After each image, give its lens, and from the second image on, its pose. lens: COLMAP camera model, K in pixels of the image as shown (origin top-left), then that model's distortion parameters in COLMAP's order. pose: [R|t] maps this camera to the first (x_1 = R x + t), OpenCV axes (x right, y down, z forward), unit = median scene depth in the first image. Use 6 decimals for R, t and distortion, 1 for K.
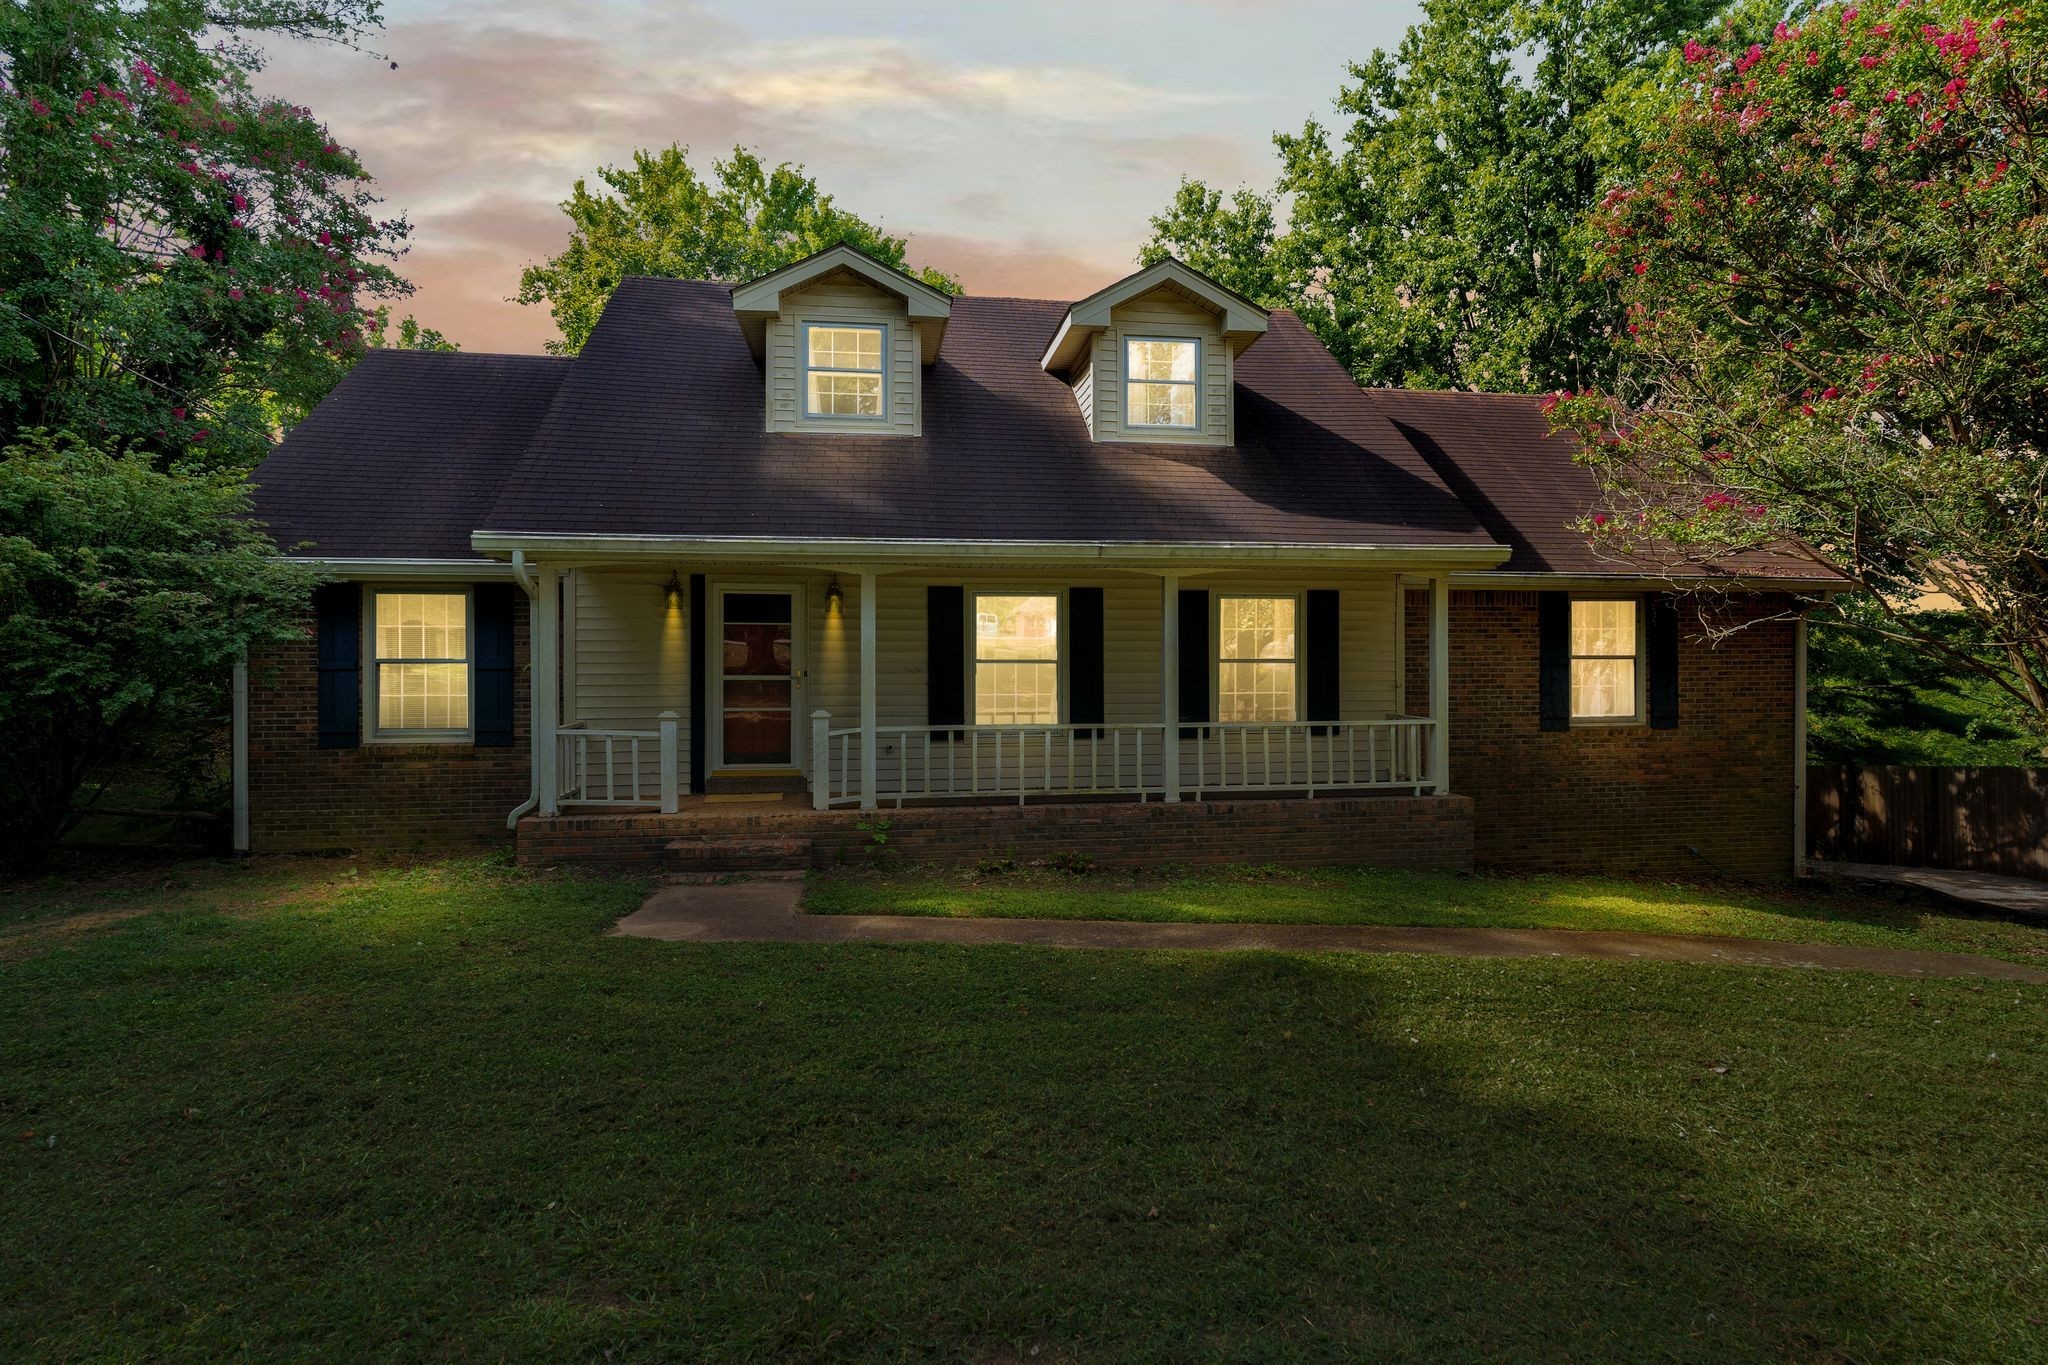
lens RADIAL K [[912.9, 0, 1033.0], [0, 912.9, 666.8], [0, 0, 1]] dist [-0.001023, -0.000245]
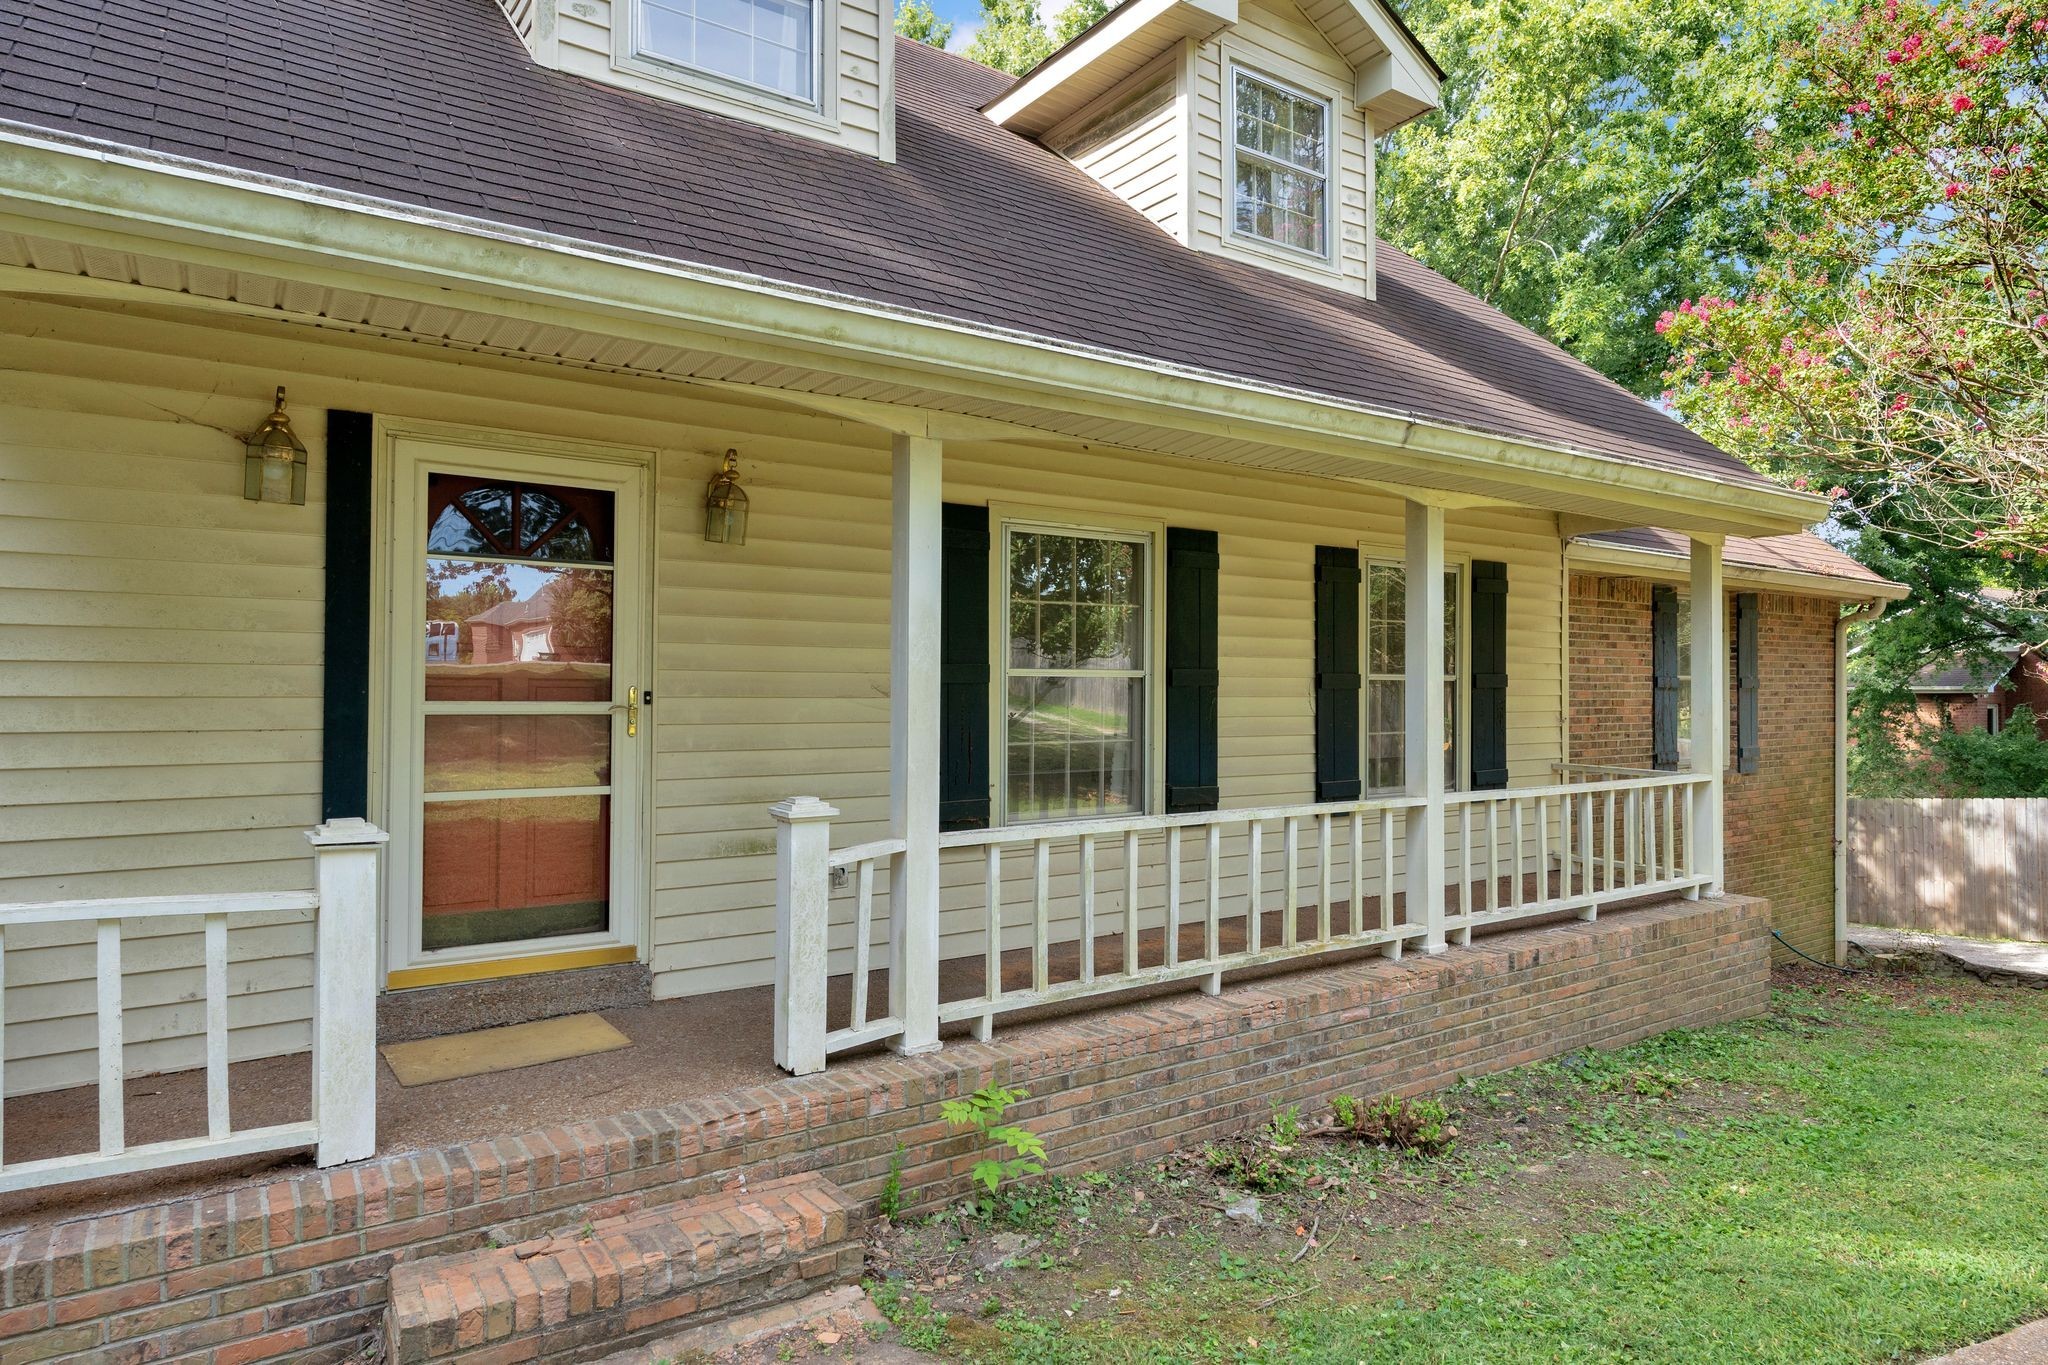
lens RADIAL K [[1141.6, 0, 1024.0], [0, 1141.6, 682.5], [0, 0, 1]] dist [-0.001018, -0.000325]
pose [[0.917073, 0.007007, 0.398657, -0.321977], [-0.002905, 0.999936, -0.010895, 0.006617], [-0.398708, 0.008833, 0.917035, 0.529194]]
